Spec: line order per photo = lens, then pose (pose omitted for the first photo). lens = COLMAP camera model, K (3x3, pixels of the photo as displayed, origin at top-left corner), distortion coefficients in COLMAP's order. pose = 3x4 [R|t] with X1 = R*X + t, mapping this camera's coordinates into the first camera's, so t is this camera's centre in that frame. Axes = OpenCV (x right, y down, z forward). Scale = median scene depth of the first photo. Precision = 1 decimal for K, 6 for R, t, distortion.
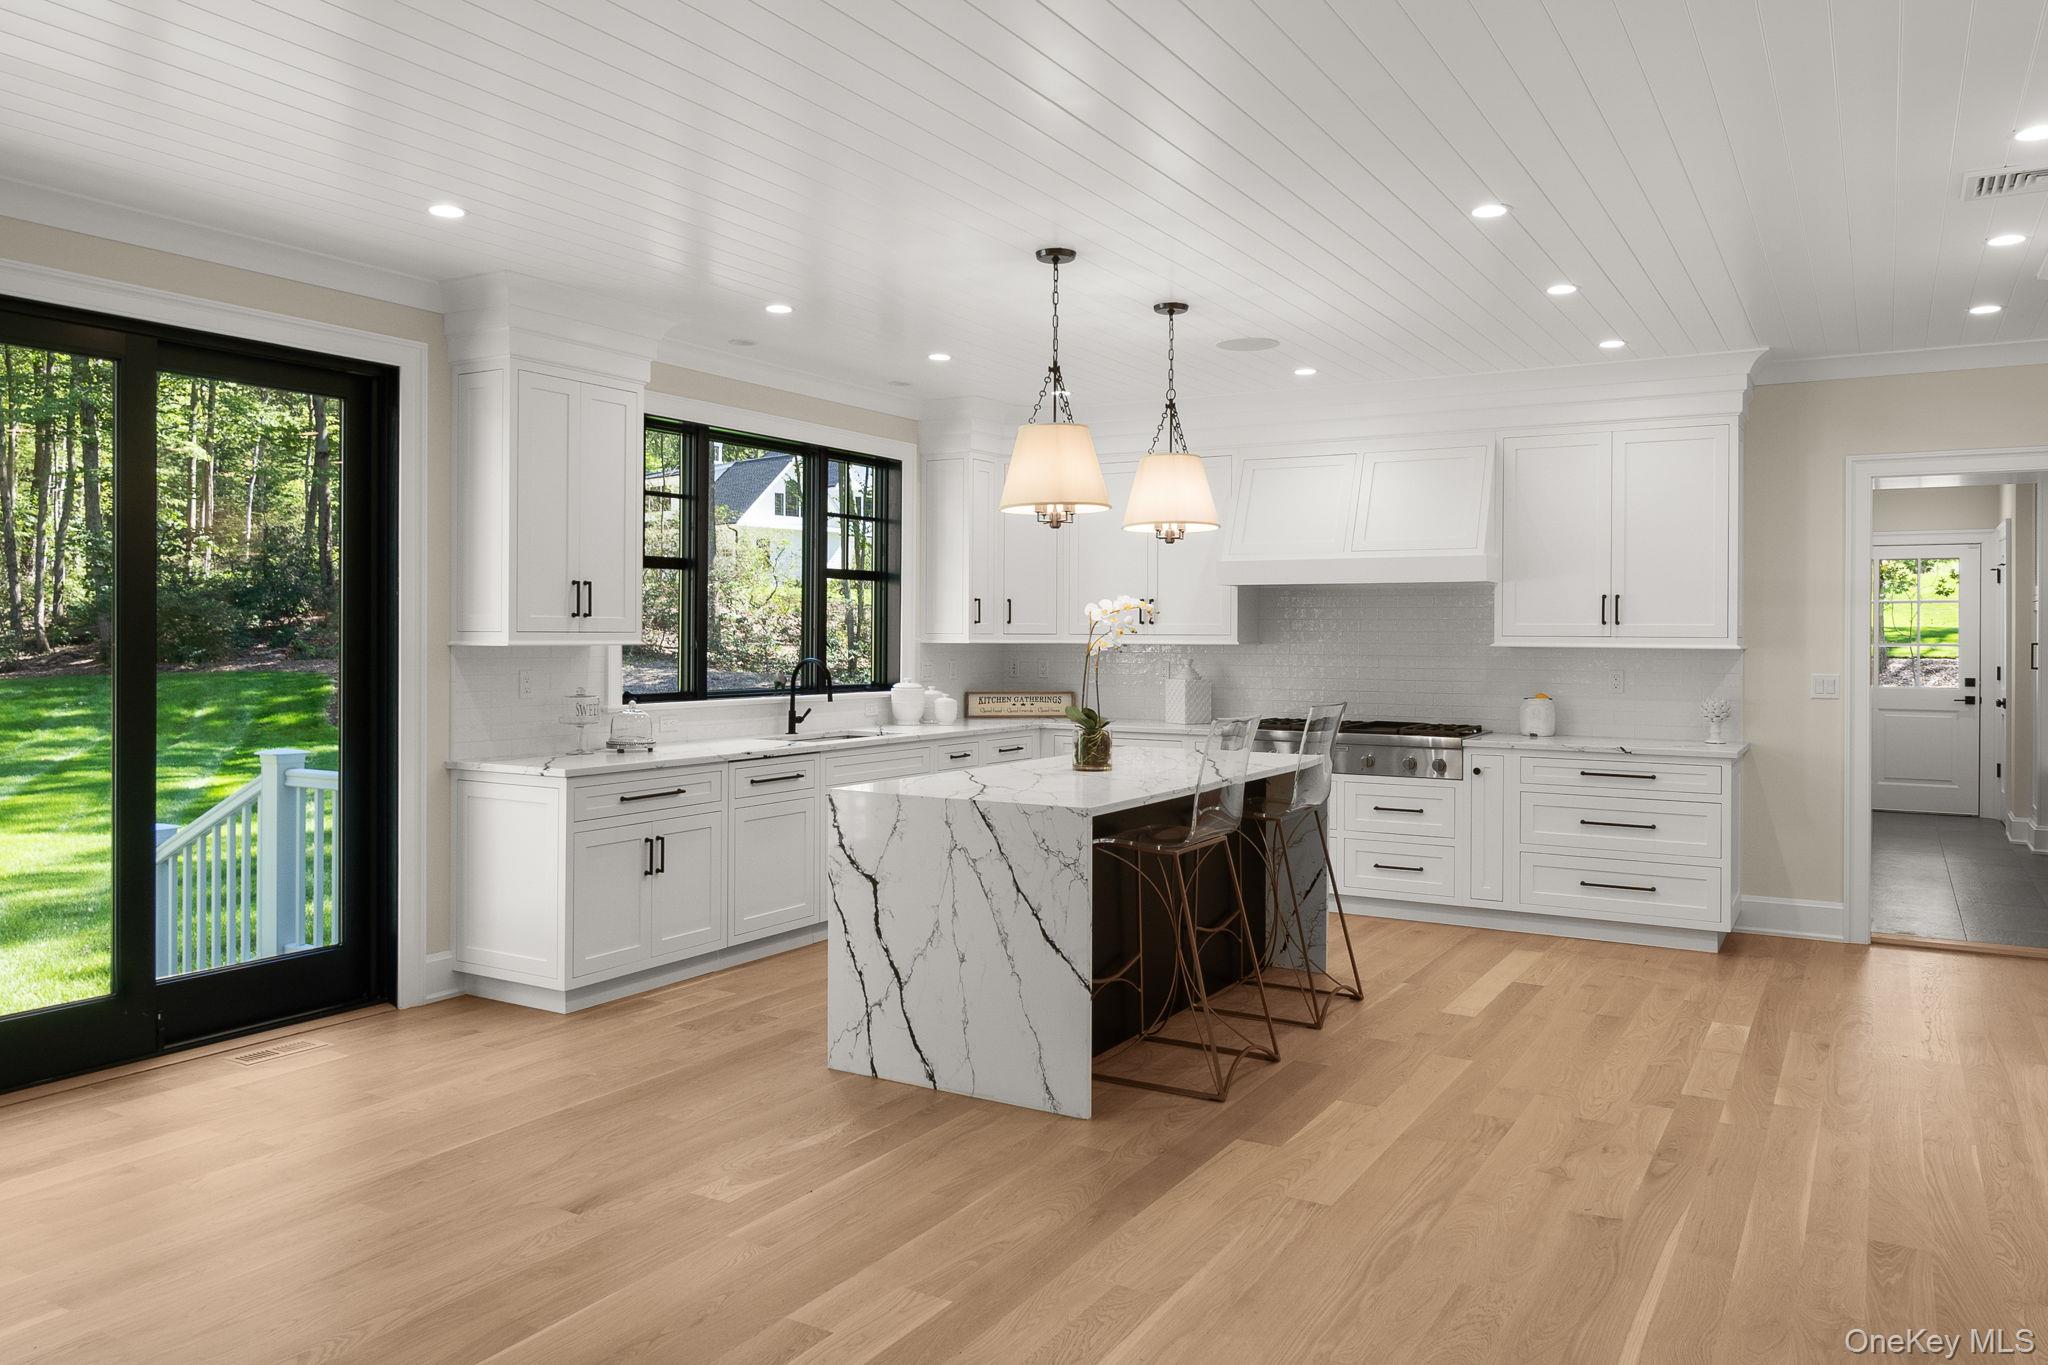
lens RADIAL K [[1468.6, 0, 1025.1], [0, 1468.6, 619.3], [0, 0, 1]] dist [-0.013254, 0.008194]
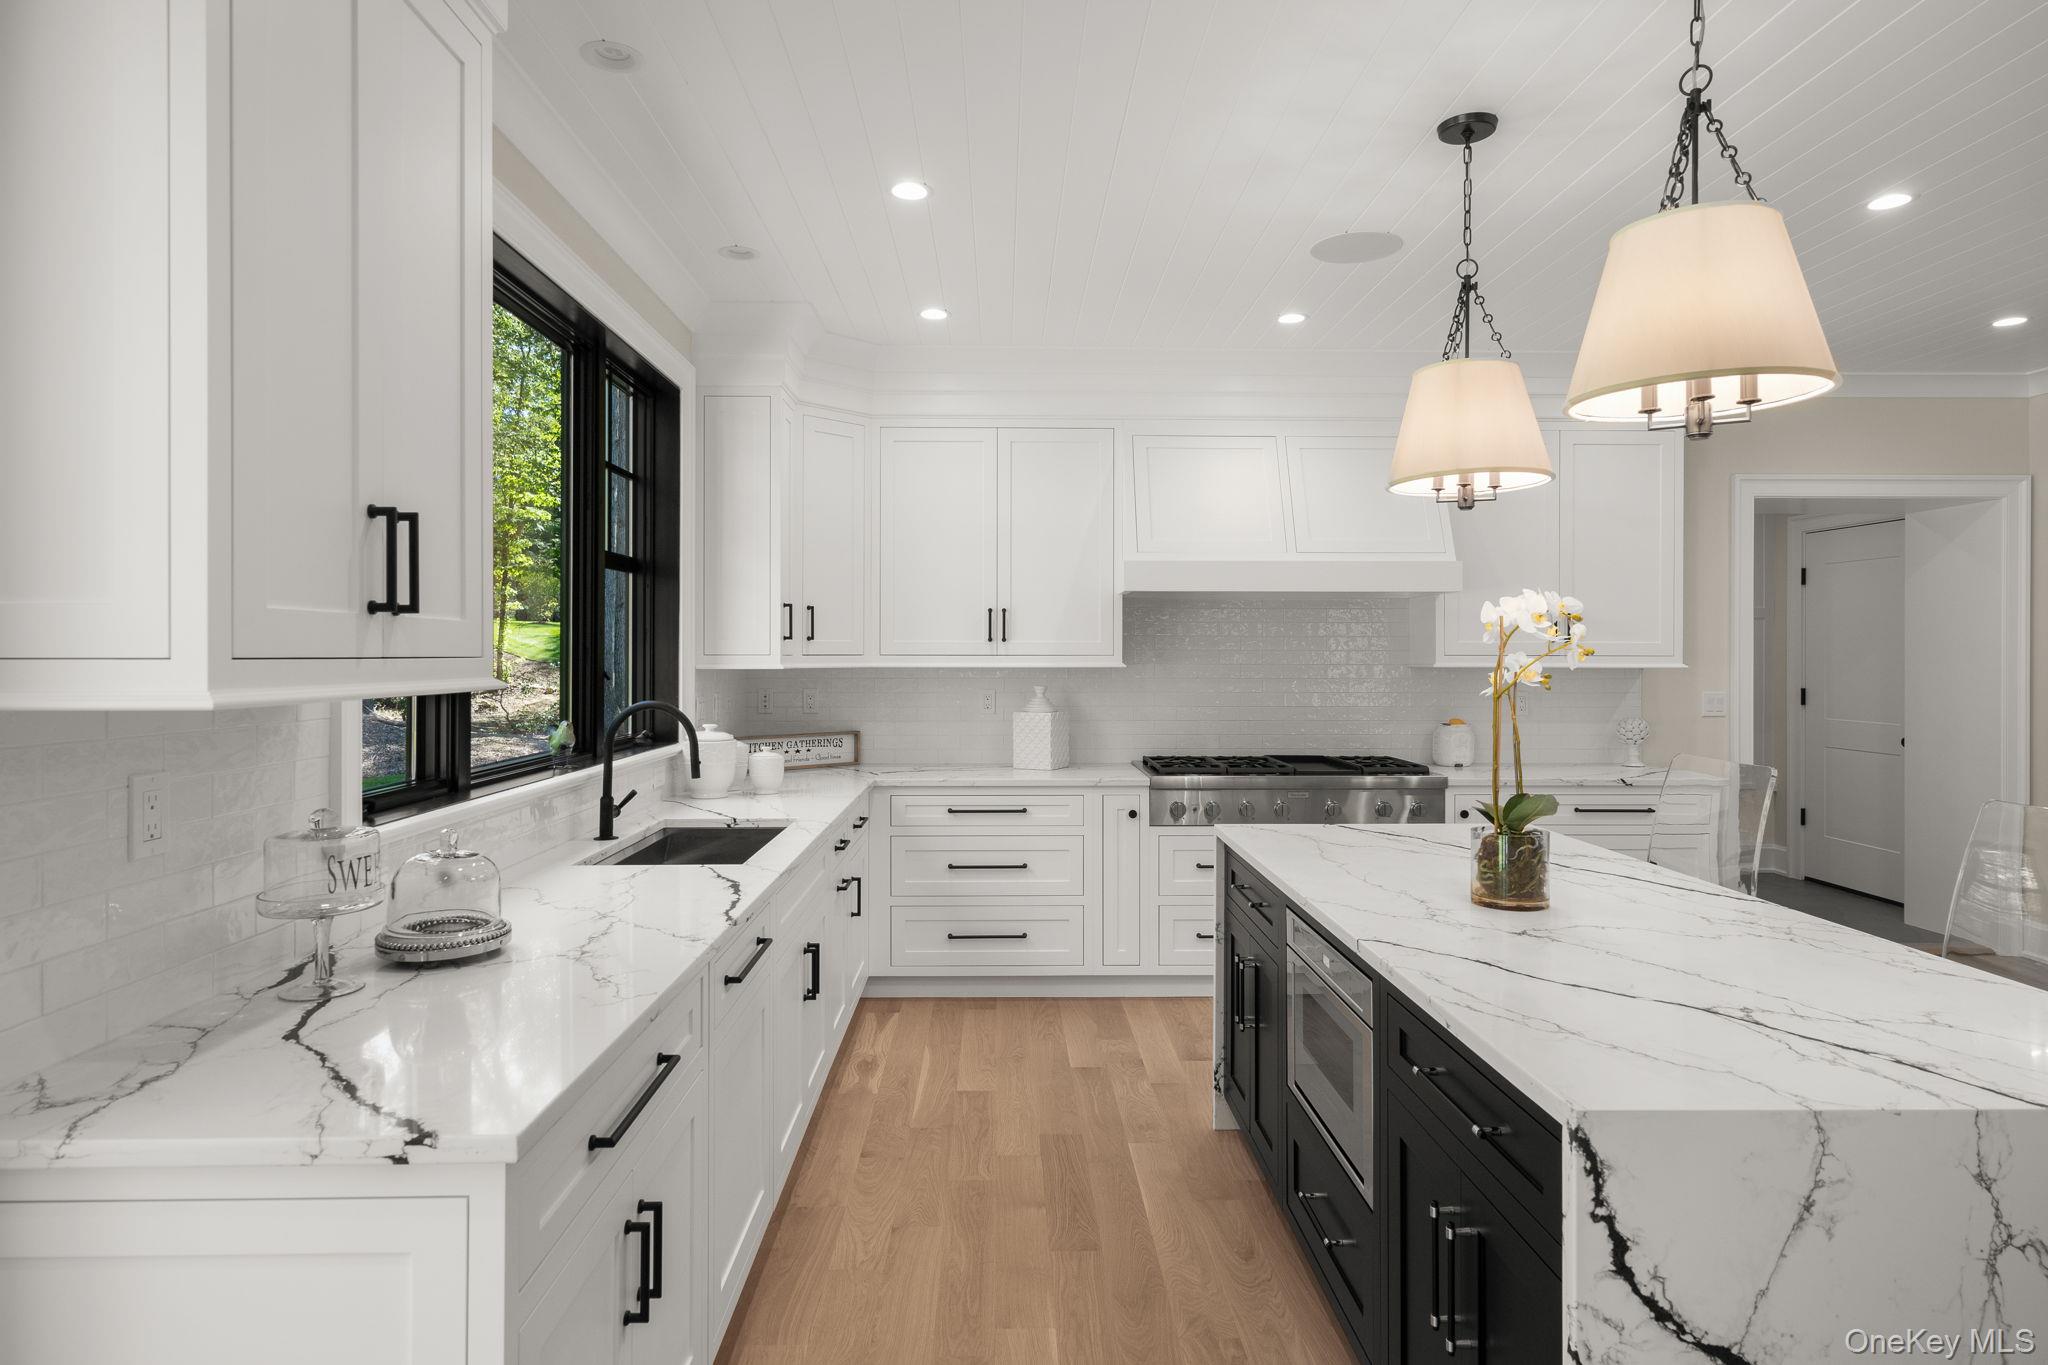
lens RADIAL K [[1148.1, 0, 1044.0], [0, 1148.1, 649.3], [0, 0, 1]] dist [0.002001, 0.002986]
pose [[0.841096, -0.001991, 0.540882, -0.338164], [-0.001997, 0.999975, 0.006786, 0.004929], [-0.540882, -0.006787, 0.841071, 0.740437]]
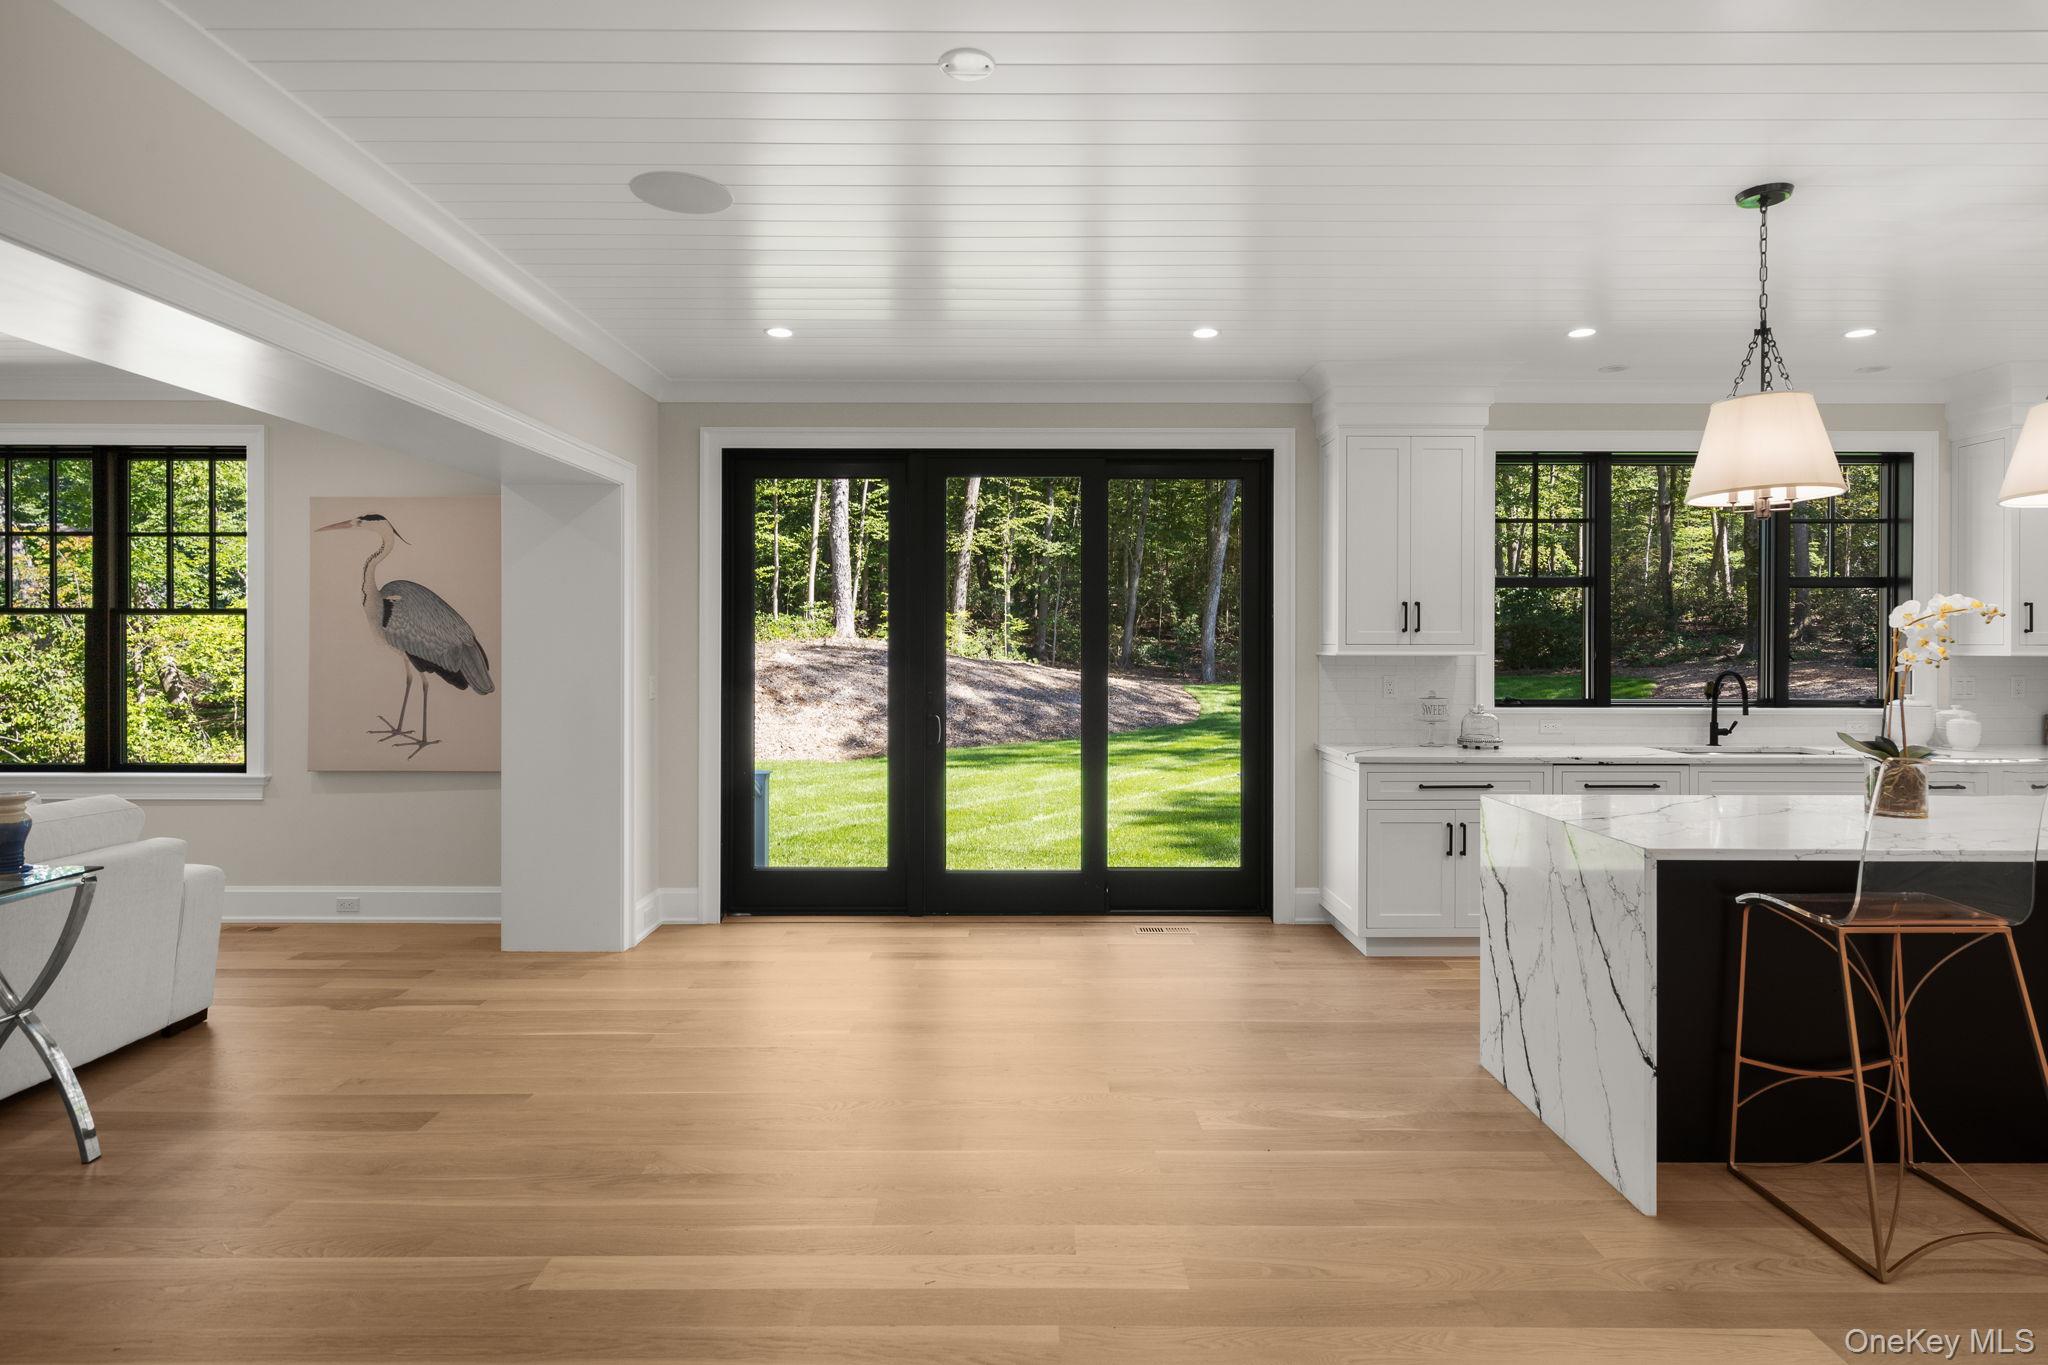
lens RADIAL K [[1076.8, 0, 1025.4], [0, 1076.8, 643.2], [0, 0, 1]] dist [-0.002097, 0.001330]
pose [[0.504480, -0.005588, -0.863405, 0.317739], [0.010330, 0.999947, -0.000436, 0.005026], [0.863361, -0.008699, 0.504511, 0.299952]]
